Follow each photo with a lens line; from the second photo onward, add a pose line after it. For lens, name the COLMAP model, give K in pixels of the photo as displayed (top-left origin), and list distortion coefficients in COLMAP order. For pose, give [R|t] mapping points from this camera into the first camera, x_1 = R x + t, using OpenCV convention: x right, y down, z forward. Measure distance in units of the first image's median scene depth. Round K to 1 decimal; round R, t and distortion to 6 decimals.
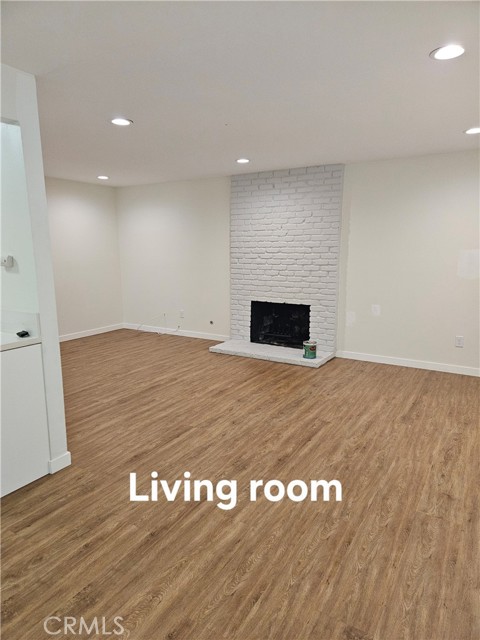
lens RADIAL K [[426.4, 0, 239.4], [0, 426.4, 319.7], [0, 0, 1]] dist [0.067354, -0.054049]
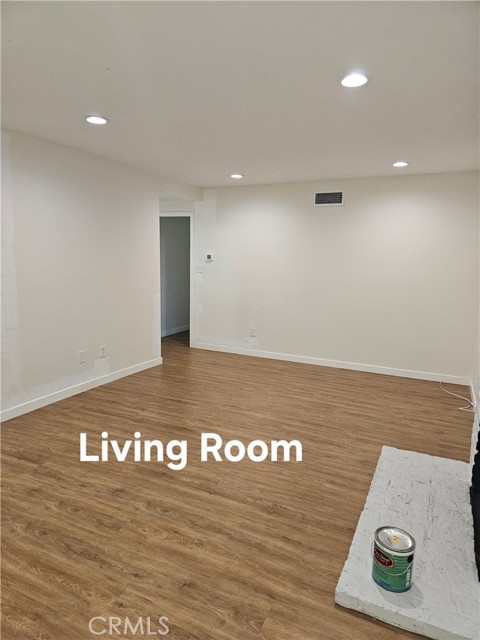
lens RADIAL K [[426.4, 0, 239.7], [0, 426.4, 319.3], [0, 0, 1]] dist [0.067354, -0.054049]
pose [[0.095592, 0.157479, -0.982885, 0.563309], [-0.195286, 0.971185, 0.136612, -0.171870], [0.976077, 0.178884, 0.123591, 0.953545]]
